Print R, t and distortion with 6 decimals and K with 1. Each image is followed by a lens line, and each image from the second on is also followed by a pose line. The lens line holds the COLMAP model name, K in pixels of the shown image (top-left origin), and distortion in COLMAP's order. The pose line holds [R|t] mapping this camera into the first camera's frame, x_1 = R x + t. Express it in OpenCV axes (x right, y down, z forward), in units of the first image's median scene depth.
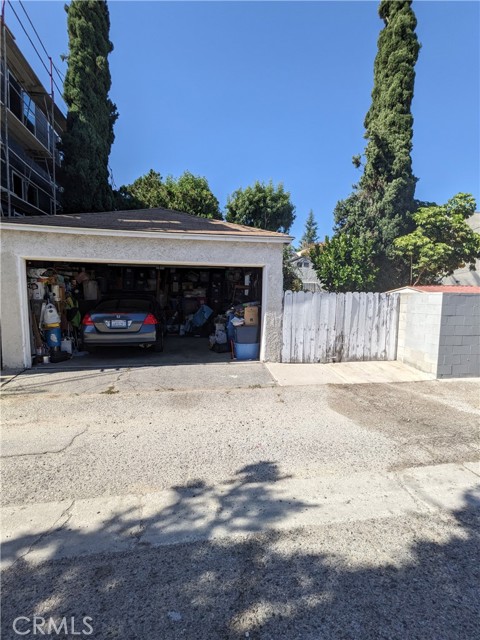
lens RADIAL K [[308.3, 0, 235.4], [0, 308.3, 319.9], [0, 0, 1]] dist [0.009574, -0.000306]
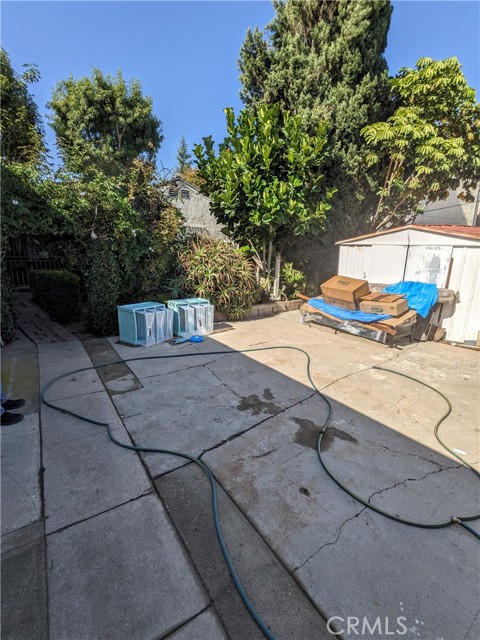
lens RADIAL K [[308.3, 0, 245.7], [0, 308.3, 325.5], [0, 0, 1]] dist [0.009574, -0.000306]
pose [[0.912645, -0.101521, 0.395945, 0.111157], [0.037796, 0.985475, 0.165560, -0.038451], [-0.407002, -0.136132, 0.903226, 0.564320]]
